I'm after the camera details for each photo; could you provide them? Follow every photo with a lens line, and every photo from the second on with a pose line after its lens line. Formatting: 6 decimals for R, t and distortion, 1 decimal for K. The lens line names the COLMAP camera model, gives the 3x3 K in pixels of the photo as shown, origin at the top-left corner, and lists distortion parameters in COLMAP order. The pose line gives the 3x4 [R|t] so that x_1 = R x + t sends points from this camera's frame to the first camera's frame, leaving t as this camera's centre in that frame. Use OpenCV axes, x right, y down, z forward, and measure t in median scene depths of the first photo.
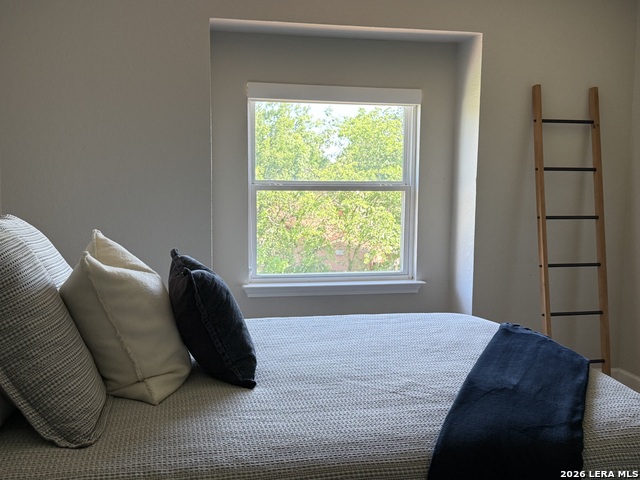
lens RADIAL K [[687.0, 0, 320.0], [0, 687.0, 240.0], [0, 0, 1]] dist [0.085374, -0.033079]
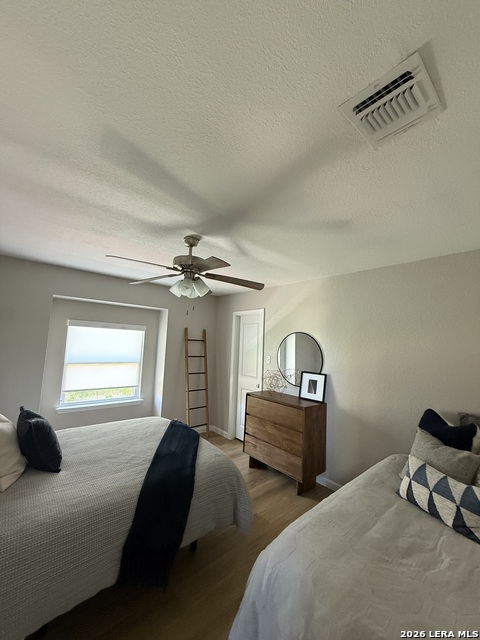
lens RADIAL K [[255.6, 0, 240.0], [0, 255.6, 320.0], [0, 0, 1]] dist [0.001668, -0.000046]
pose [[0.876352, 0.073258, 0.476068, -0.010519], [0.019382, 0.982203, -0.186820, -0.086550], [-0.481281, 0.172947, 0.859336, -0.079532]]
